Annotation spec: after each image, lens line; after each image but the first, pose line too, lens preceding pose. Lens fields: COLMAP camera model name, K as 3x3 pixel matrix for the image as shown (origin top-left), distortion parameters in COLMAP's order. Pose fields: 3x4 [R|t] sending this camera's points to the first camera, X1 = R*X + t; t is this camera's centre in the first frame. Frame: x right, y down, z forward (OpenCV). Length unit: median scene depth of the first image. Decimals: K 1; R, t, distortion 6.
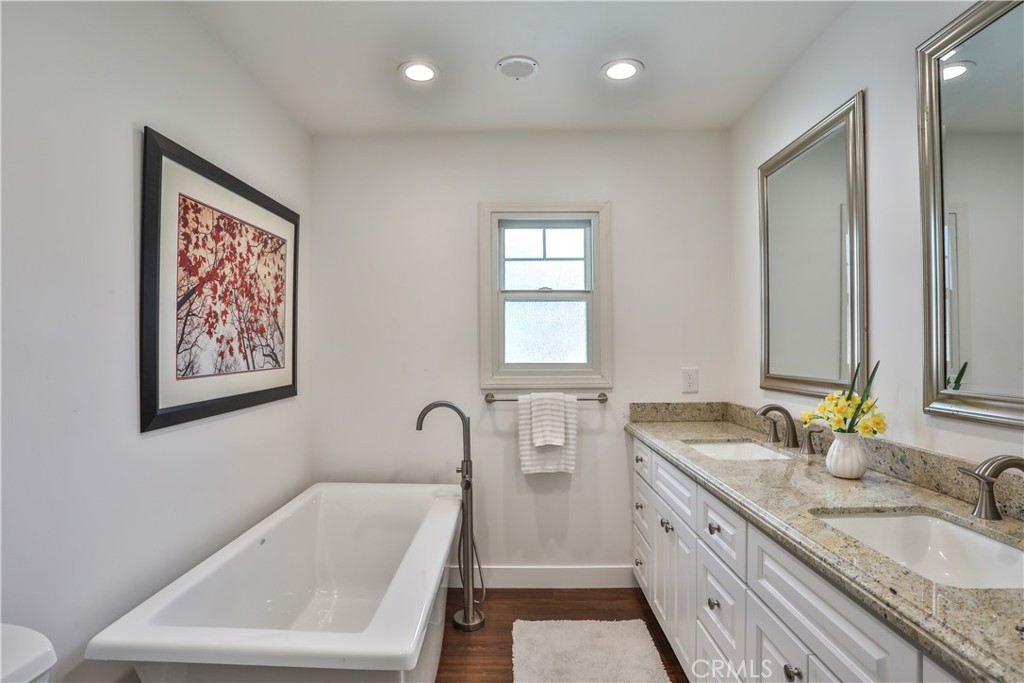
lens RADIAL K [[528.5, 0, 506.6], [0, 528.5, 343.2], [0, 0, 1]] dist [-0.075985, 0.033528]
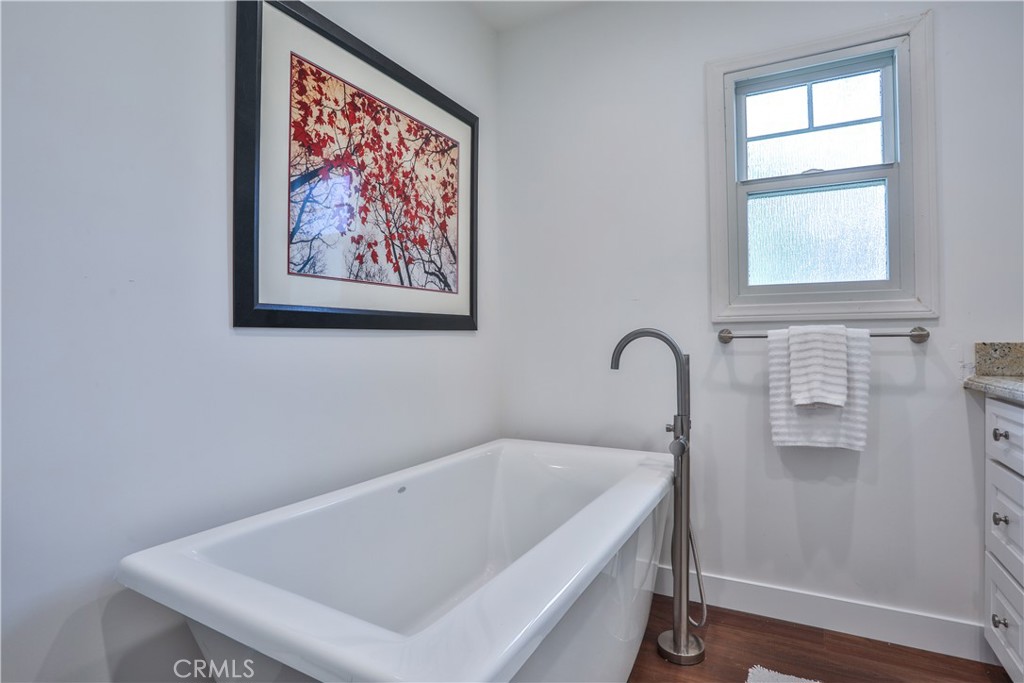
lens RADIAL K [[528.5, 0, 506.6], [0, 528.5, 343.2], [0, 0, 1]] dist [-0.075985, 0.033528]
pose [[0.881972, -0.000500, -0.471302, 0.045209], [0.005947, 0.999932, 0.010069, 0.122084], [0.471264, -0.011683, 0.881915, 0.294177]]
